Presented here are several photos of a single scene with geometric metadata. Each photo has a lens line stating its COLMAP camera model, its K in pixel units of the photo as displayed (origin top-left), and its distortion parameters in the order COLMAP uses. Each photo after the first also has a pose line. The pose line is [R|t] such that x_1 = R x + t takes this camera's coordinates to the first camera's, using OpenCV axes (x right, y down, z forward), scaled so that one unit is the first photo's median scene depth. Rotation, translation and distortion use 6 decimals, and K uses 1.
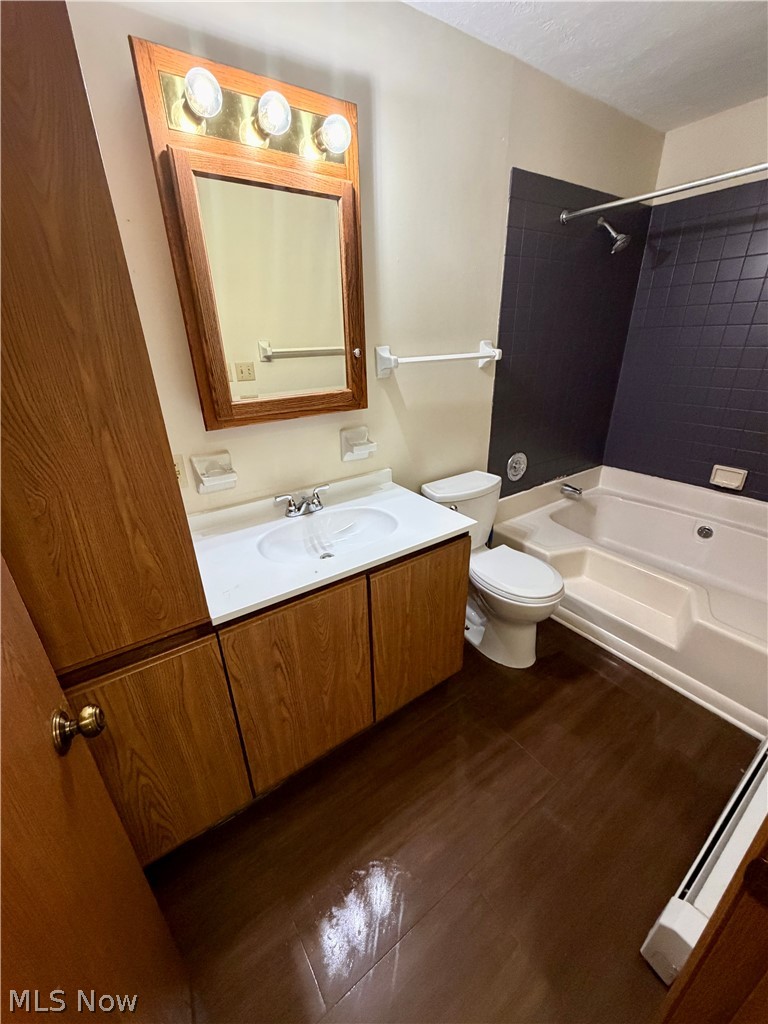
lens RADIAL K [[407.6, 0, 382.5], [0, 407.6, 508.2], [0, 0, 1]] dist [-0.000977, -0.000178]
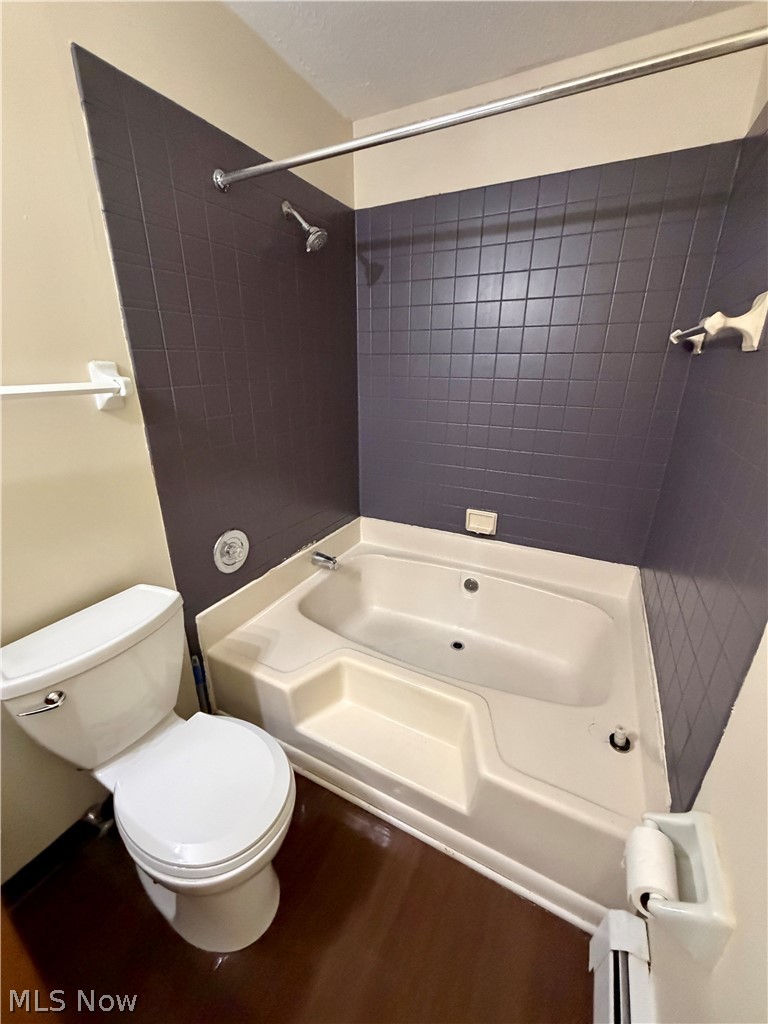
lens RADIAL K [[407.6, 0, 382.5], [0, 407.6, 508.2], [0, 0, 1]] dist [-0.000977, -0.000178]
pose [[0.883183, -0.132124, 0.450034, 0.263958], [0.162064, 0.986370, -0.028462, -0.115504], [-0.440139, 0.098071, 0.892558, 0.300757]]
